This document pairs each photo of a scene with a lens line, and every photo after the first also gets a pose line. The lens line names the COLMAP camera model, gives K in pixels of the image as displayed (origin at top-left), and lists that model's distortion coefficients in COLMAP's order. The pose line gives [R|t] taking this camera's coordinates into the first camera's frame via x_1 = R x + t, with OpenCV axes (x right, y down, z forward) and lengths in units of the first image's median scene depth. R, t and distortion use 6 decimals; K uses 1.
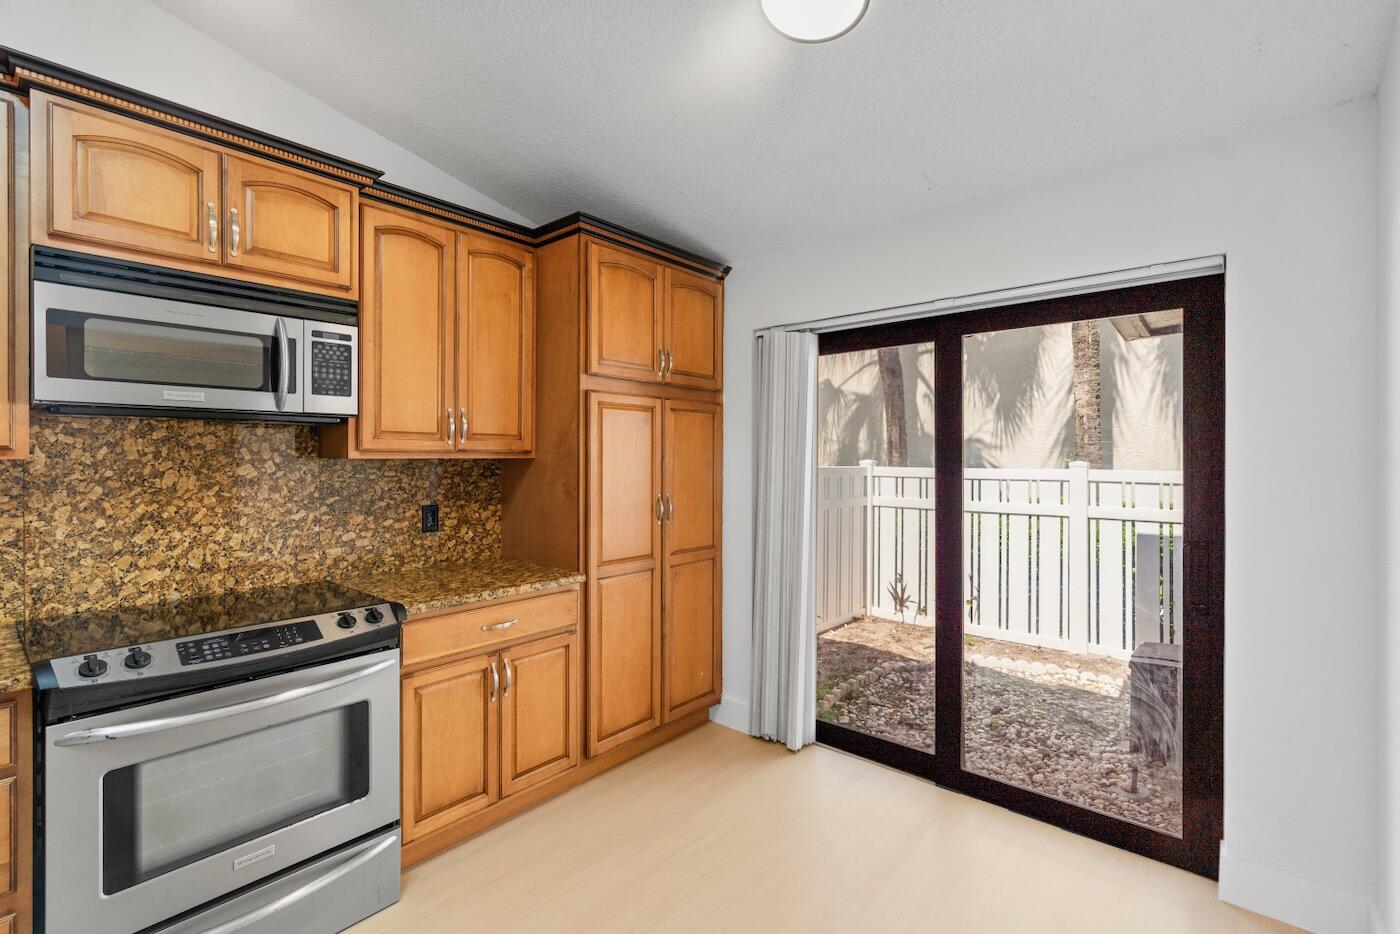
lens RADIAL K [[631.0, 0, 693.0], [0, 631.0, 462.0], [0, 0, 1]] dist [-0.007127, 0.003356]
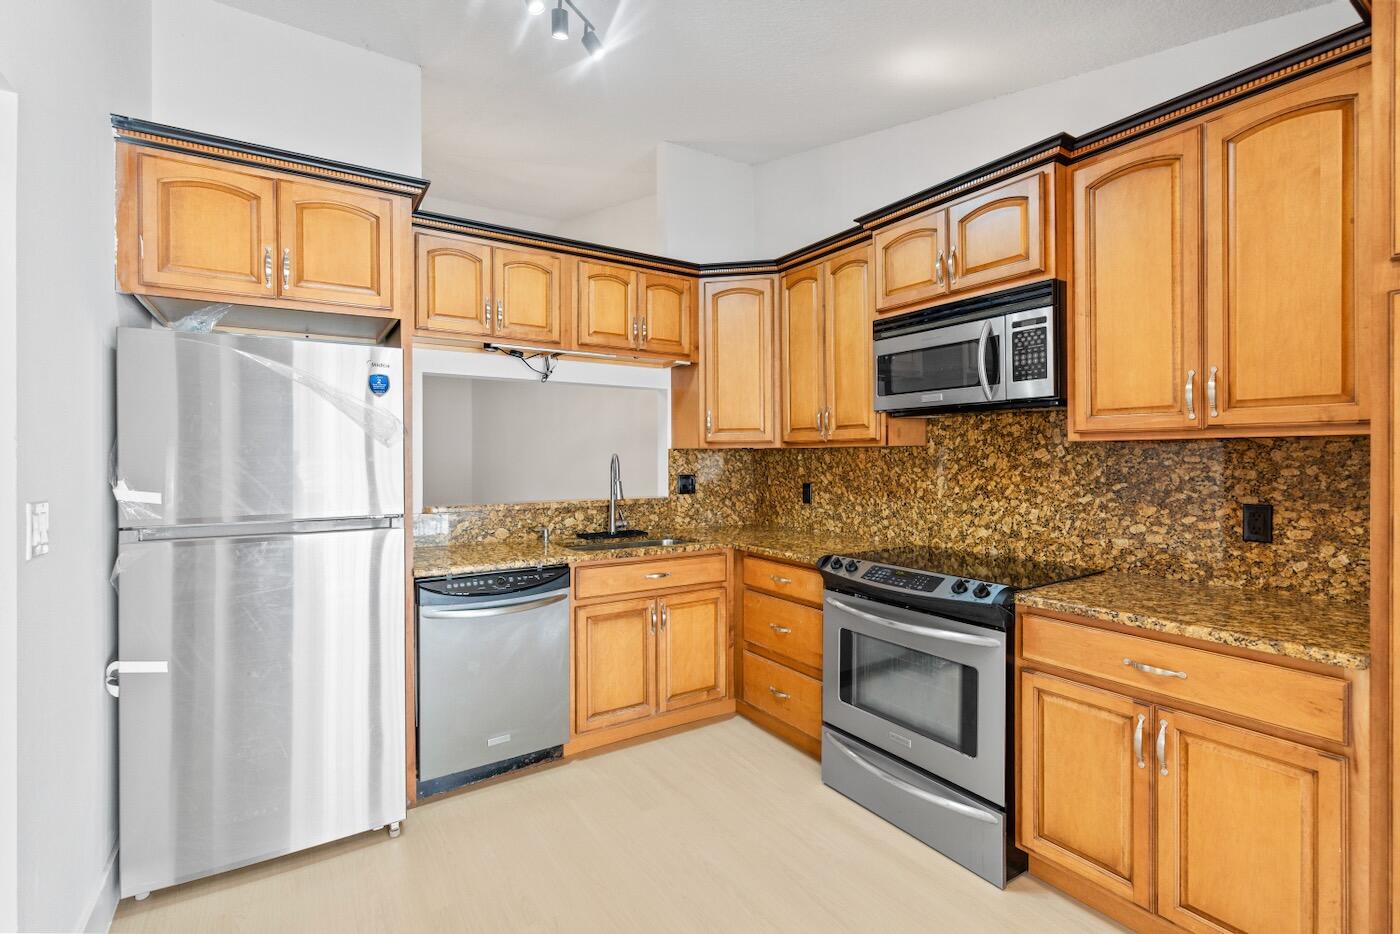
lens RADIAL K [[631.0, 0, 702.3], [0, 631.0, 461.9], [0, 0, 1]] dist [-0.007127, 0.003356]
pose [[-0.261525, 0.006348, -0.965176, 0.502756], [-0.004931, 0.999957, 0.007913, 0.020438], [0.965184, 0.006828, -0.261482, 0.672017]]
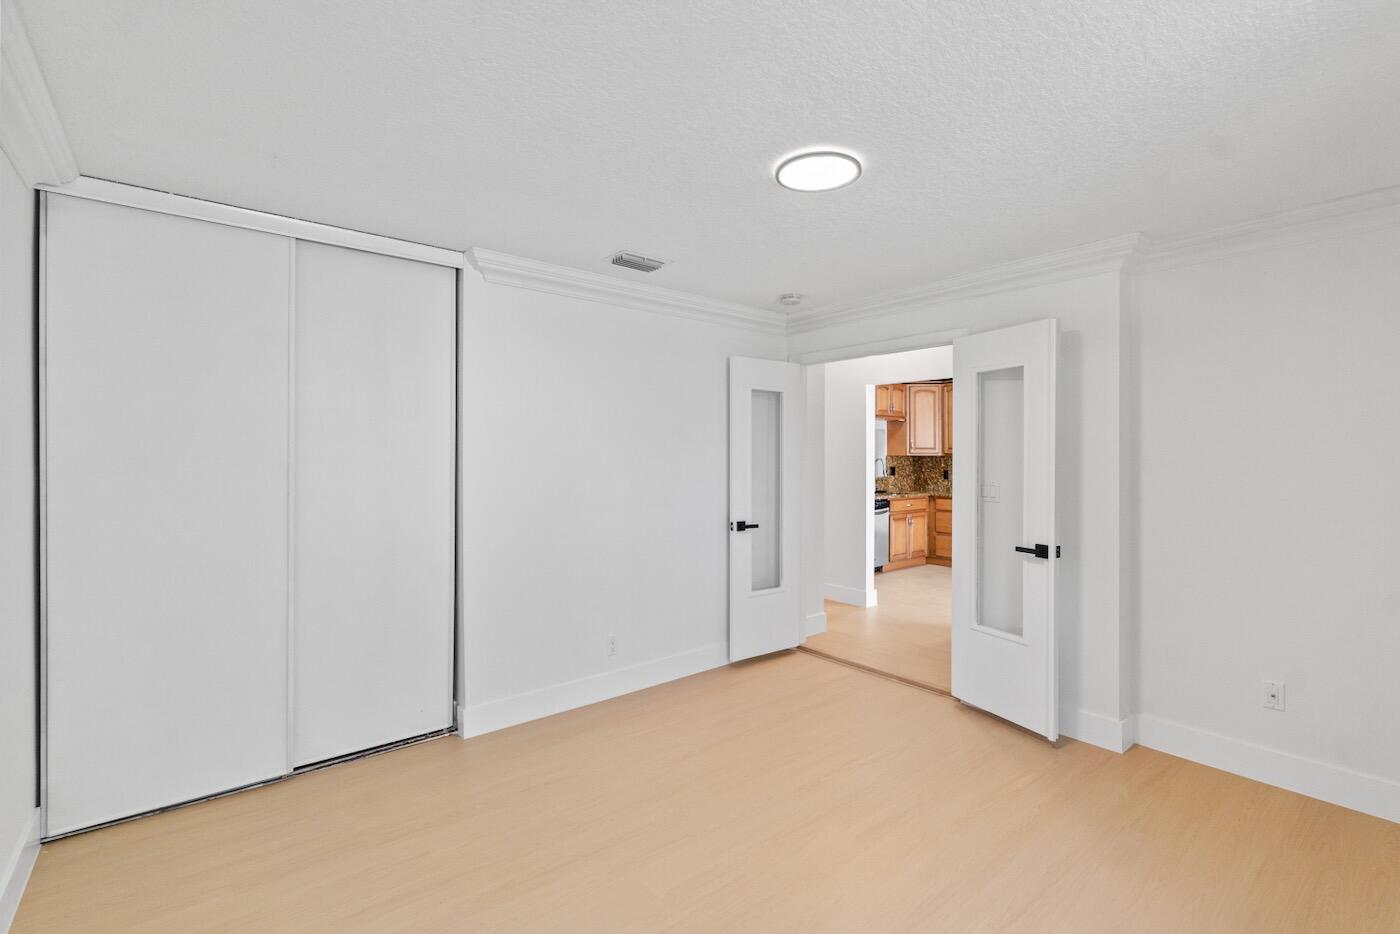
lens RADIAL K [[631.0, 0, 695.9], [0, 631.0, 457.8], [0, 0, 1]] dist [-0.007127, 0.003356]
pose [[-0.176273, 0.008608, -0.984304, 2.758708], [-0.003553, 0.999950, 0.009381, -0.017002], [0.984335, 0.005151, -0.176234, -0.259022]]
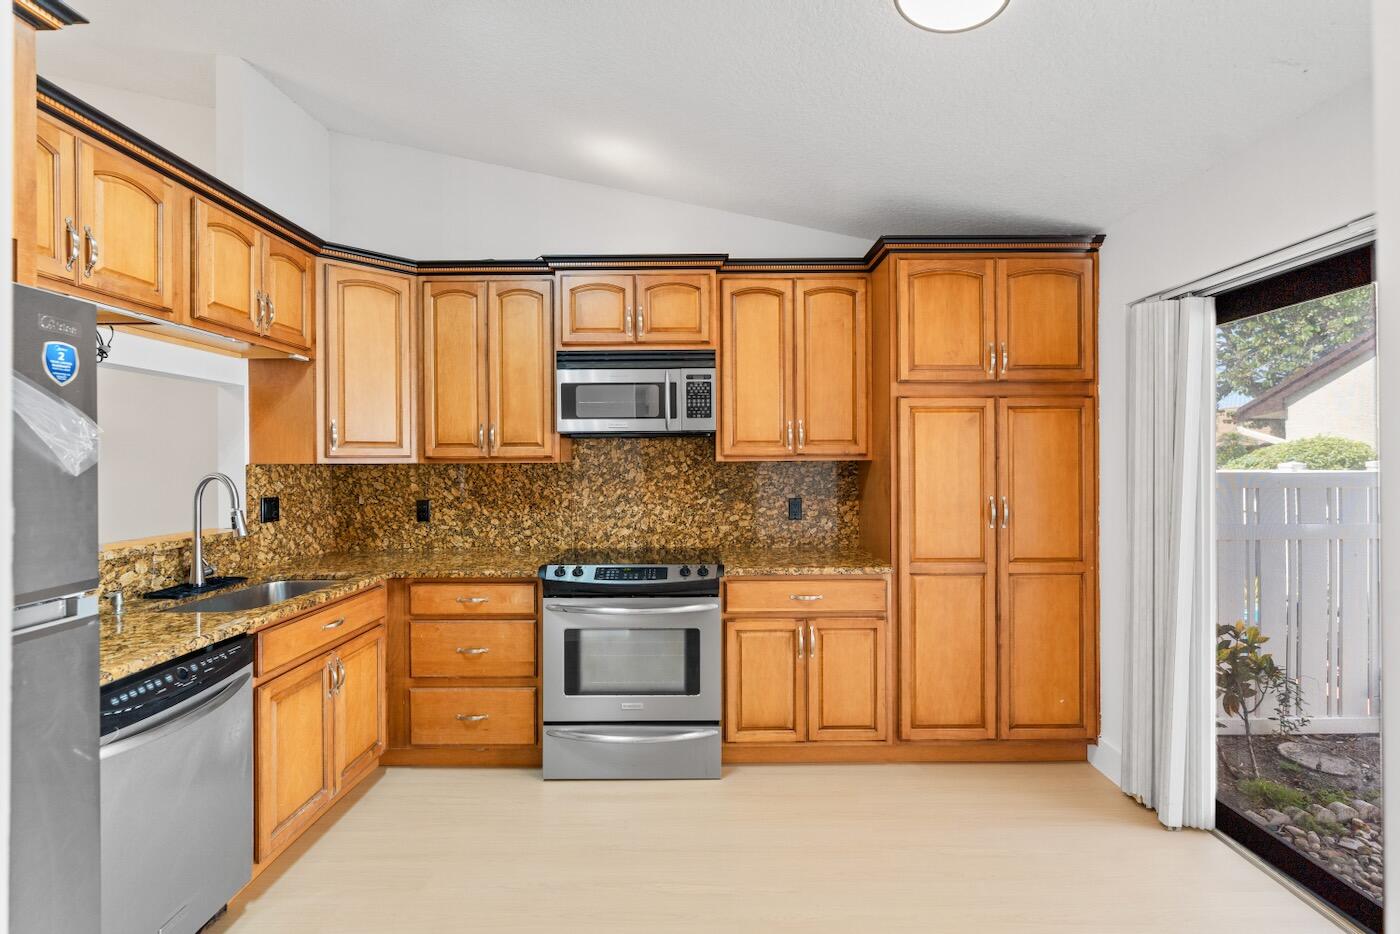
lens RADIAL K [[631.0, 0, 699.4], [0, 631.0, 461.4], [0, 0, 1]] dist [-0.007127, 0.003356]
pose [[0.657581, -0.003490, -0.753376, 0.465519], [0.000719, 0.999992, -0.004004, 0.000383], [0.753384, 0.002091, 0.657578, 0.039911]]
